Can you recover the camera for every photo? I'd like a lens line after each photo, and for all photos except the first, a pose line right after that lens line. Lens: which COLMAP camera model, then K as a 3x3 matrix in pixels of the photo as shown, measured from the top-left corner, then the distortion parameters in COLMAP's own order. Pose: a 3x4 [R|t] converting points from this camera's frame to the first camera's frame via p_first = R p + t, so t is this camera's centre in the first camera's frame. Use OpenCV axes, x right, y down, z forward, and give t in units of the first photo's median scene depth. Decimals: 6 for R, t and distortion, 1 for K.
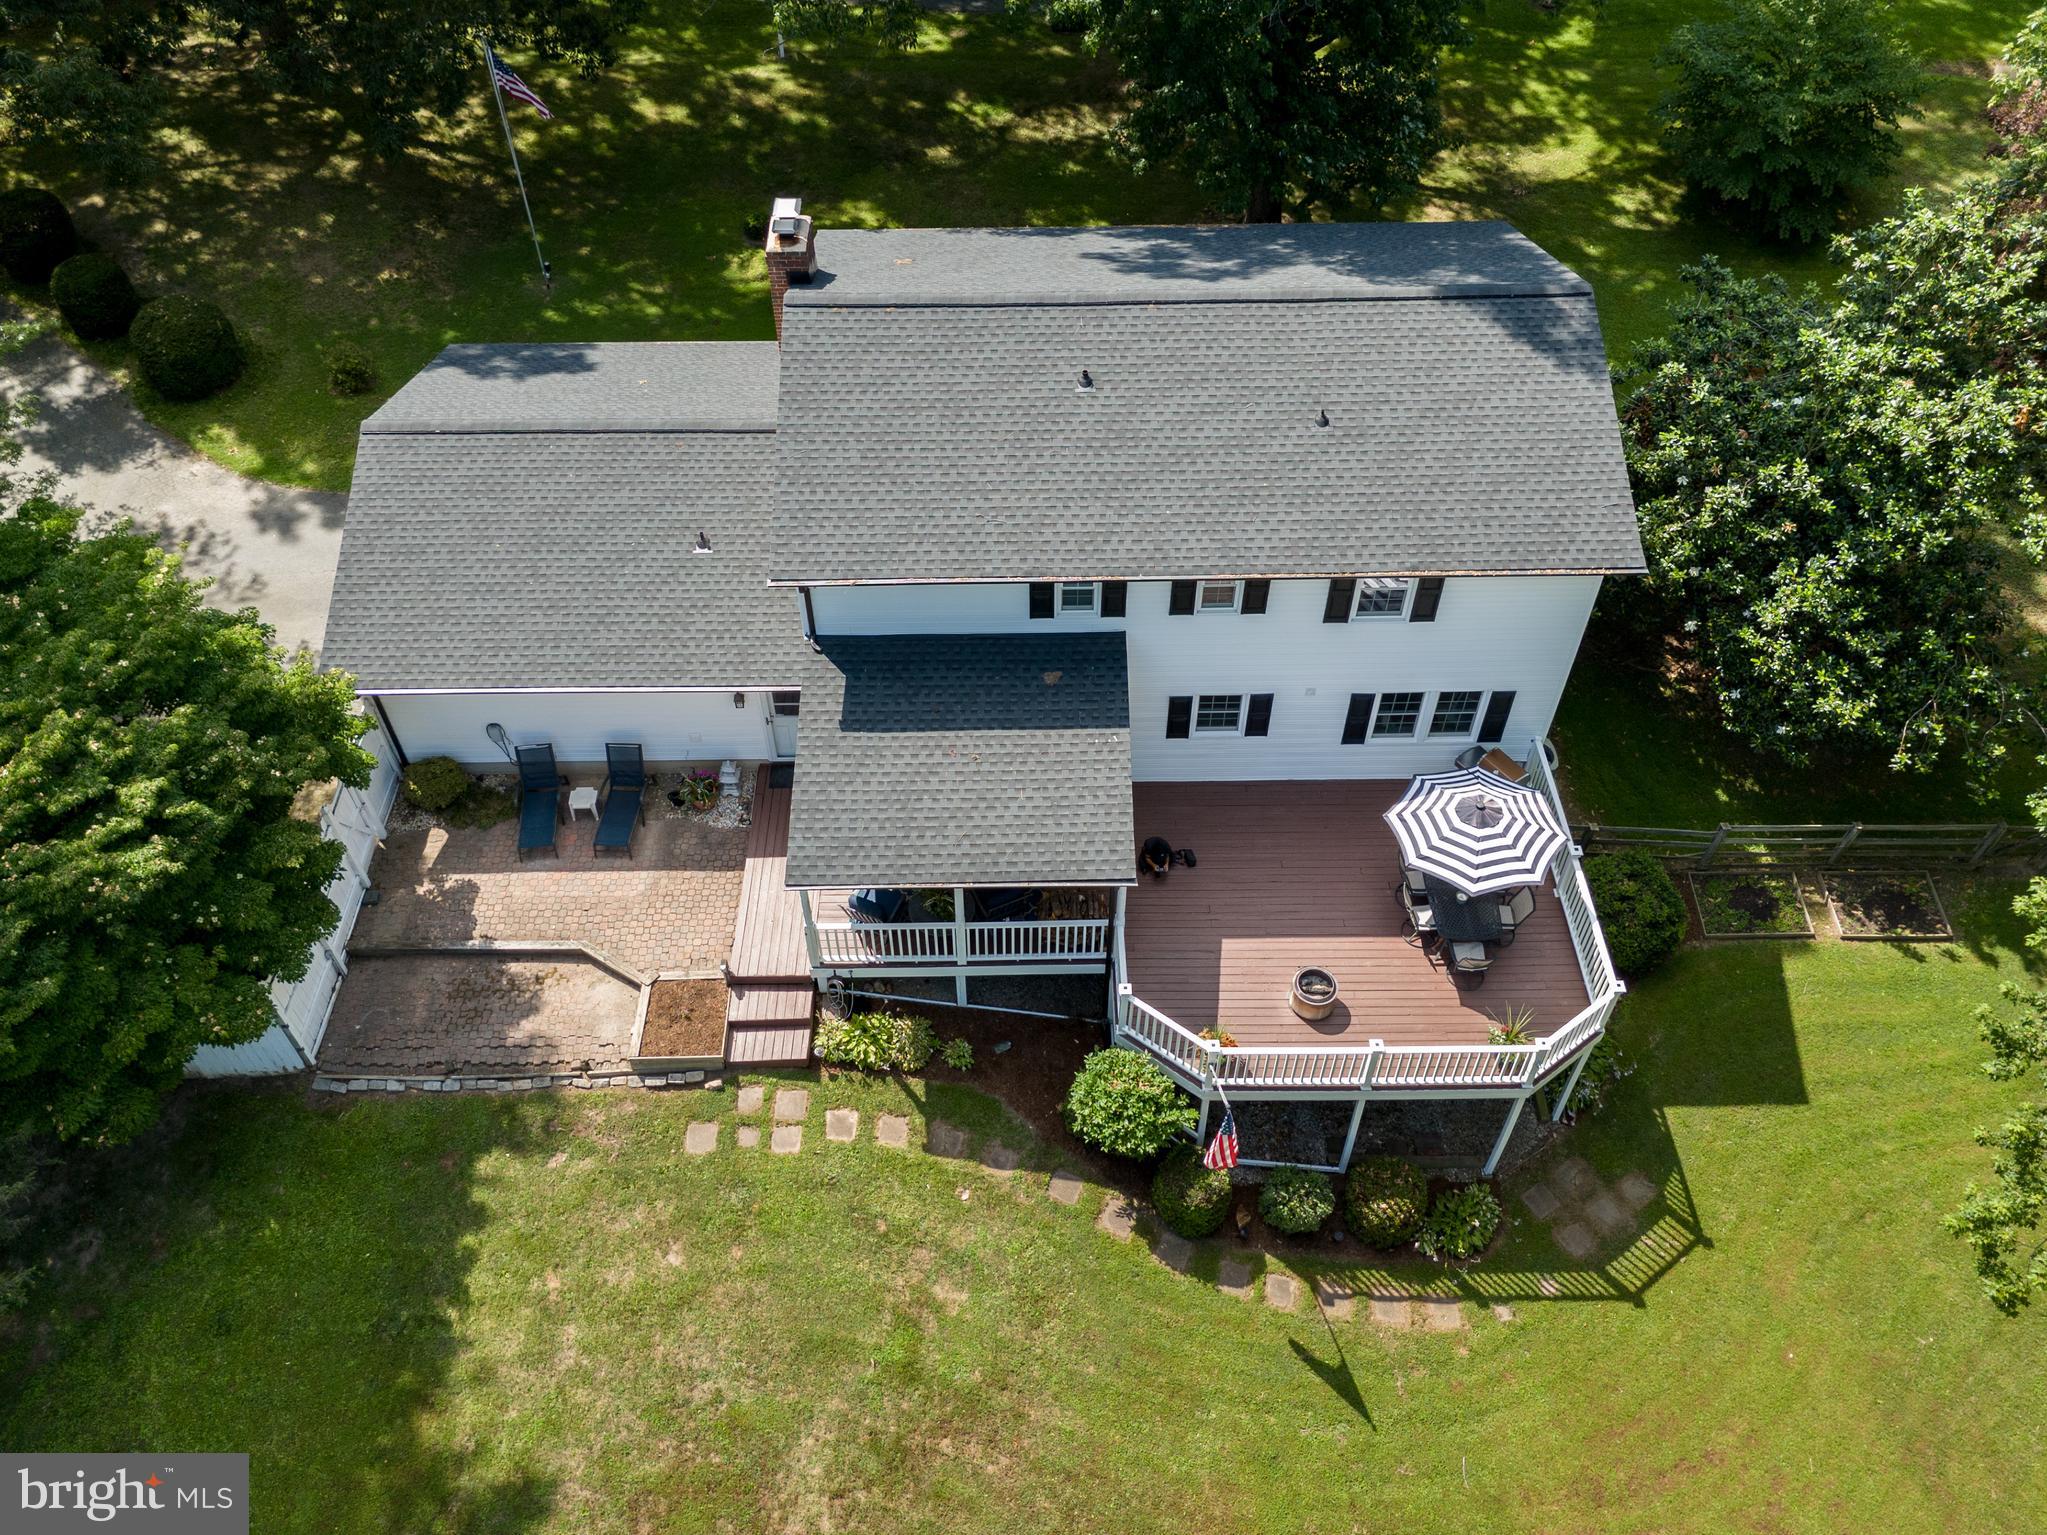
lens RADIAL K [[1484.9, 0, 1050.2], [0, 1484.9, 687.3], [0, 0, 1]] dist [0.060565, -0.064388]
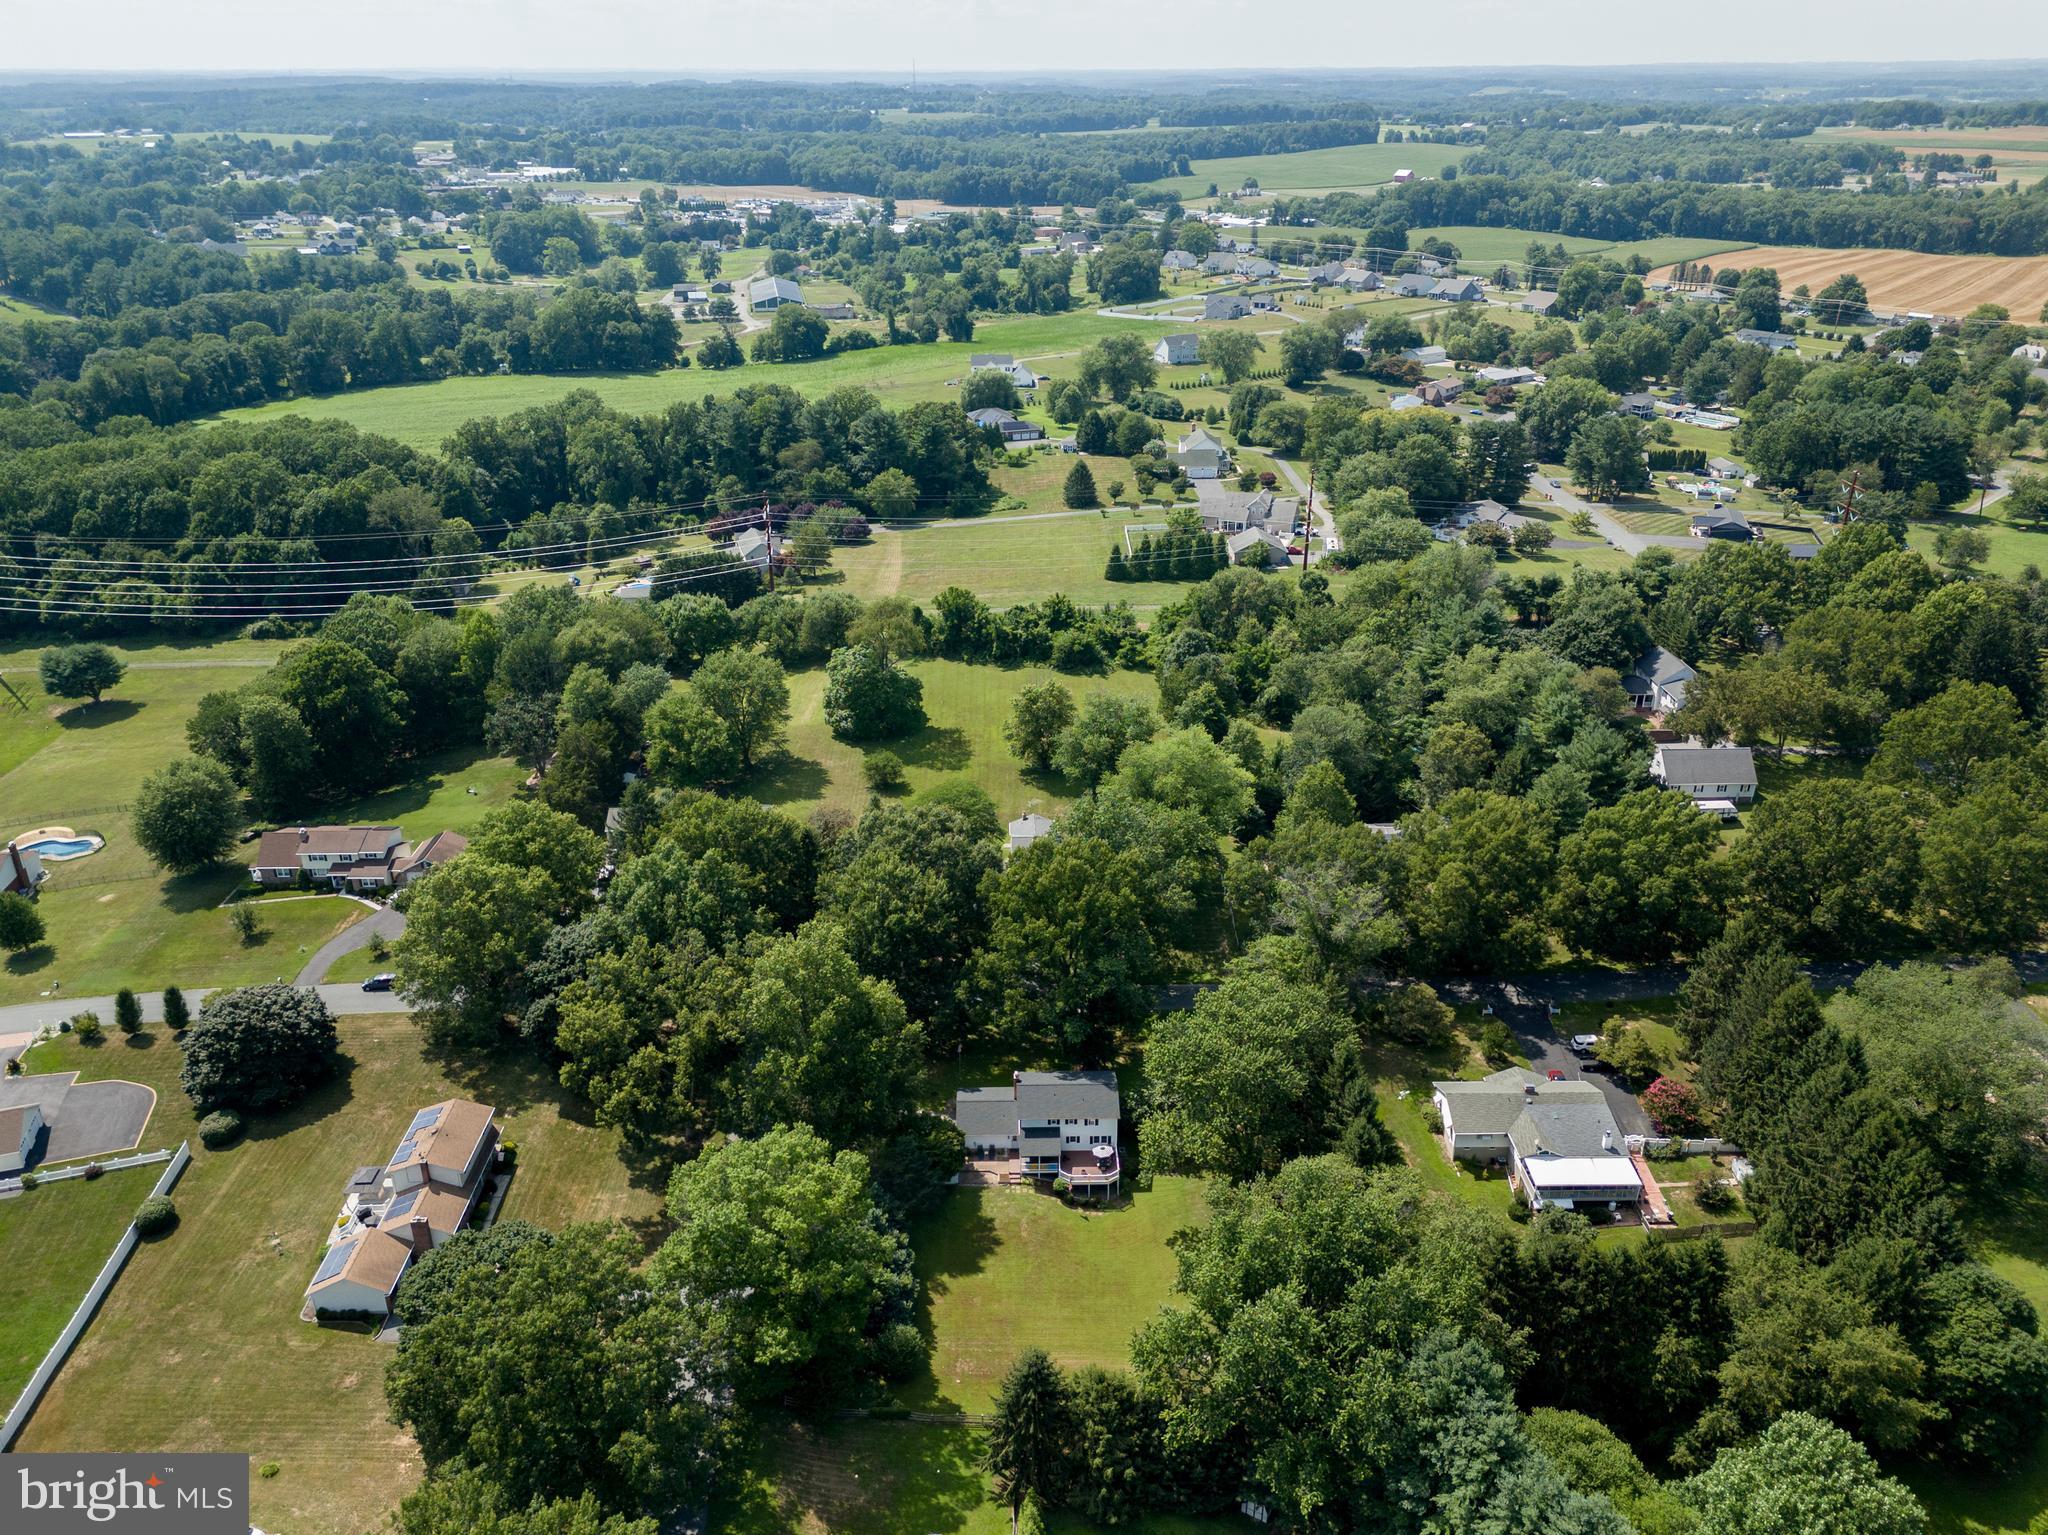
lens RADIAL K [[1531.3, 0, 1024.0], [0, 1531.3, 767.5], [0, 0, 1]] dist [0.070267, -0.071789]
pose [[0.999978, -0.003474, -0.005568, -0.087850], [0.001154, 0.928260, -0.371930, 1.220172], [0.006460, 0.371916, 0.928244, -7.263637]]
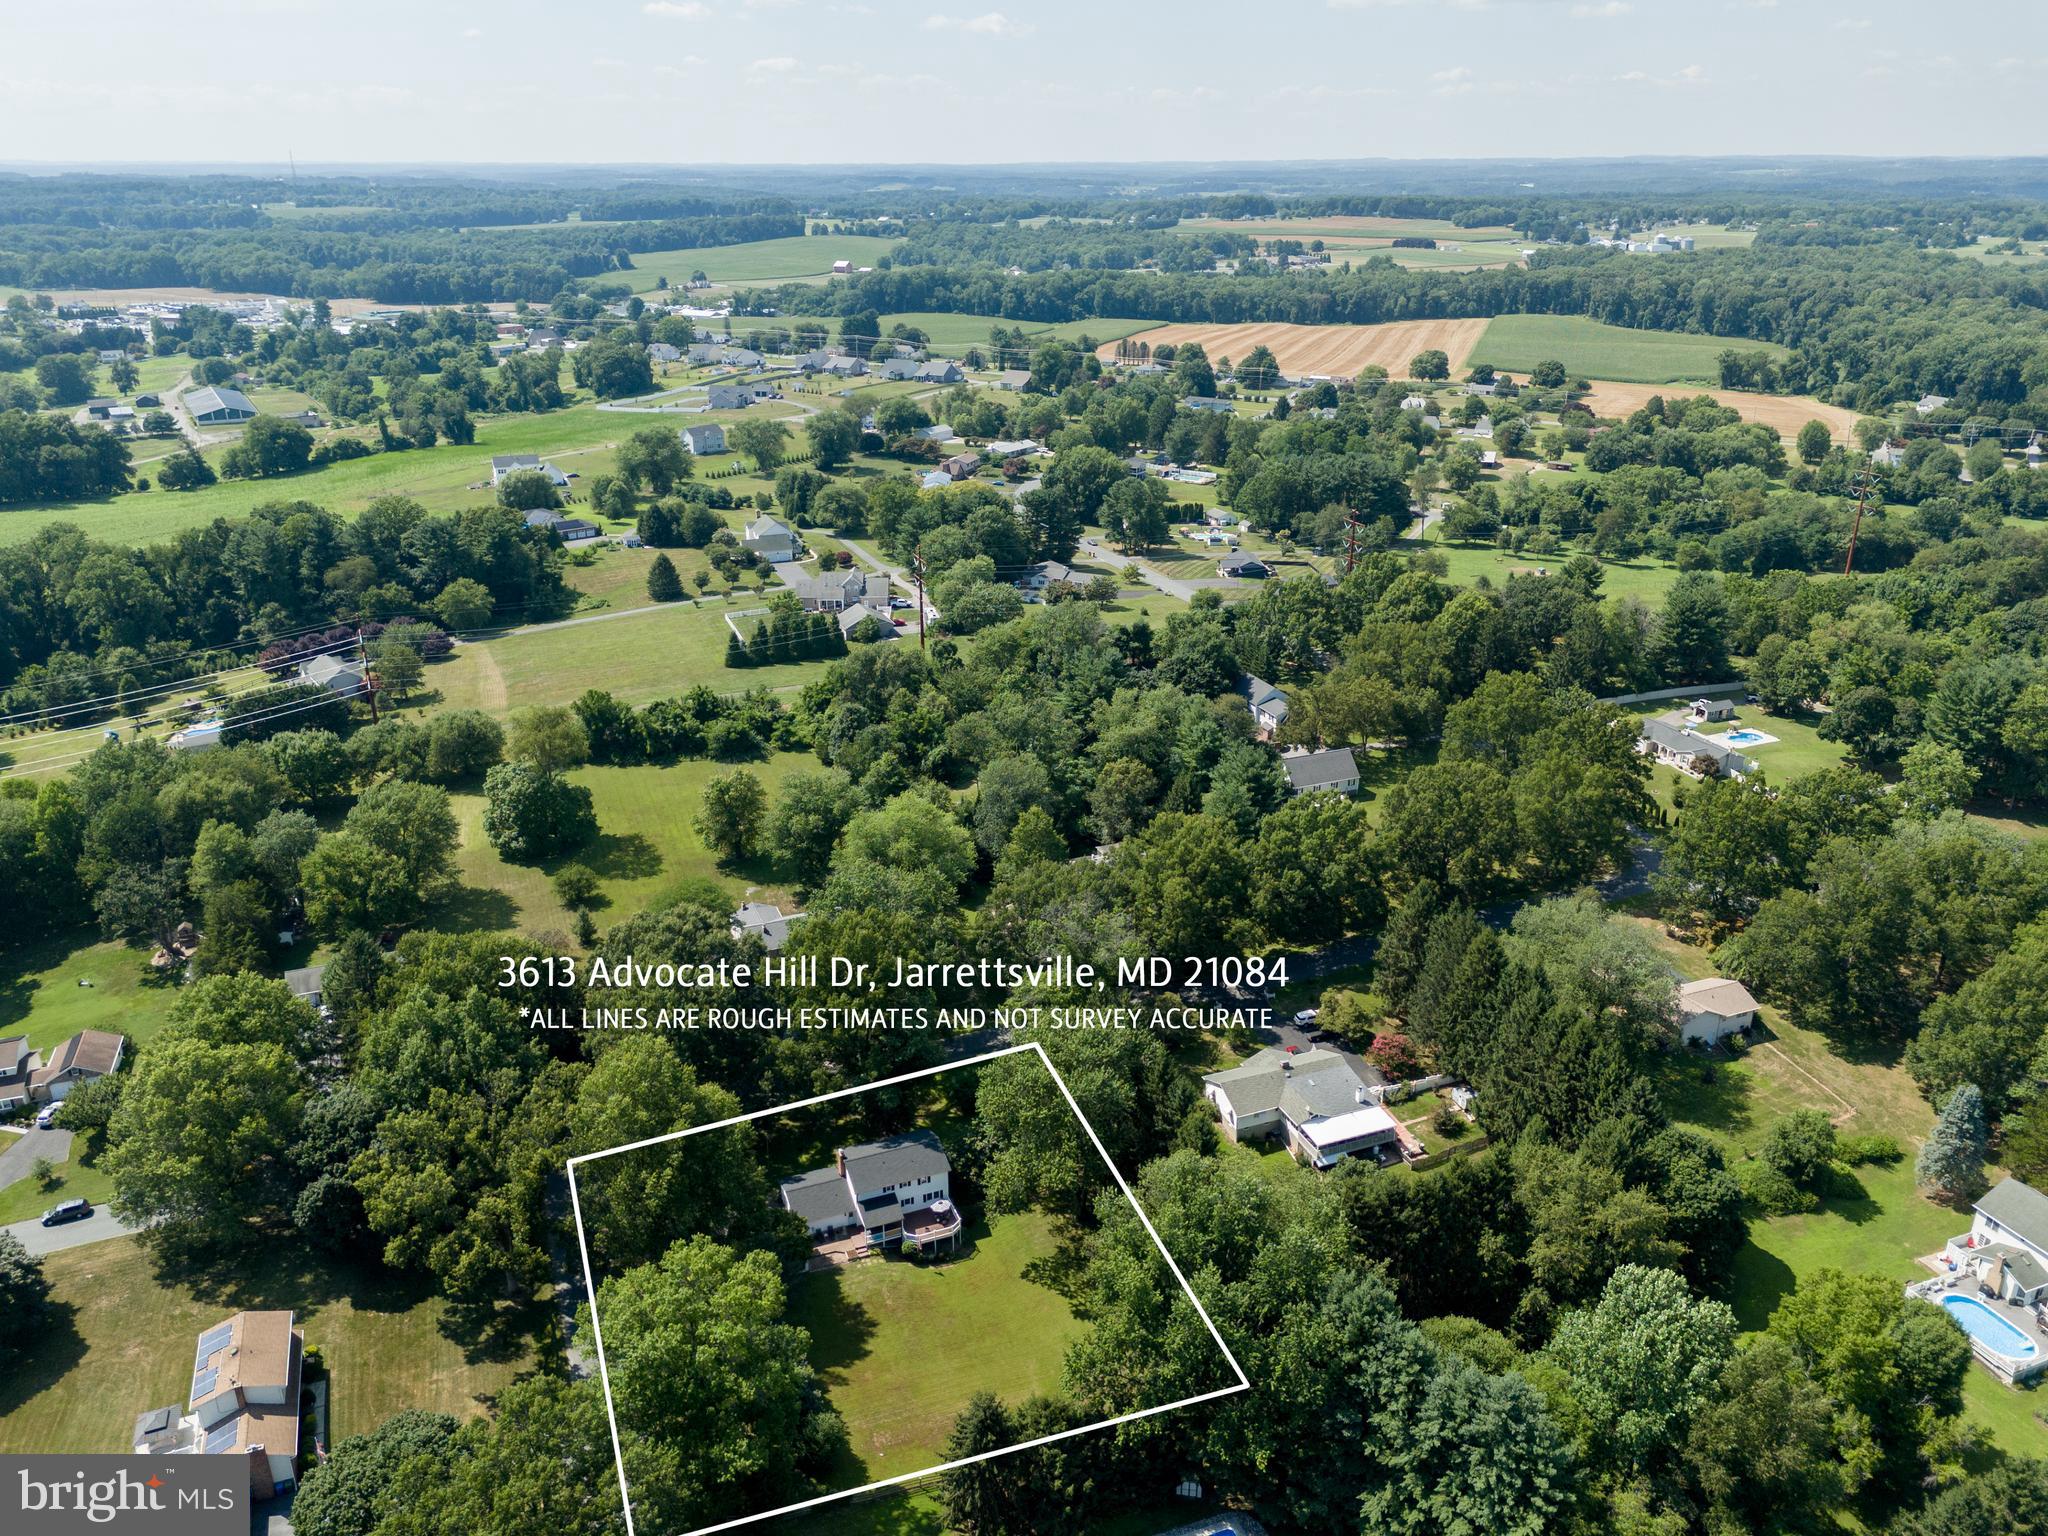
lens RADIAL K [[1531.3, 0, 1024.0], [0, 1531.3, 768.0], [0, 0, 1]] dist [0.070267, -0.071789]
pose [[0.935402, -0.134480, 0.327015, -1.711570], [0.258769, 0.890625, -0.373934, 1.213785], [-0.240961, 0.434400, 0.867891, -7.406536]]
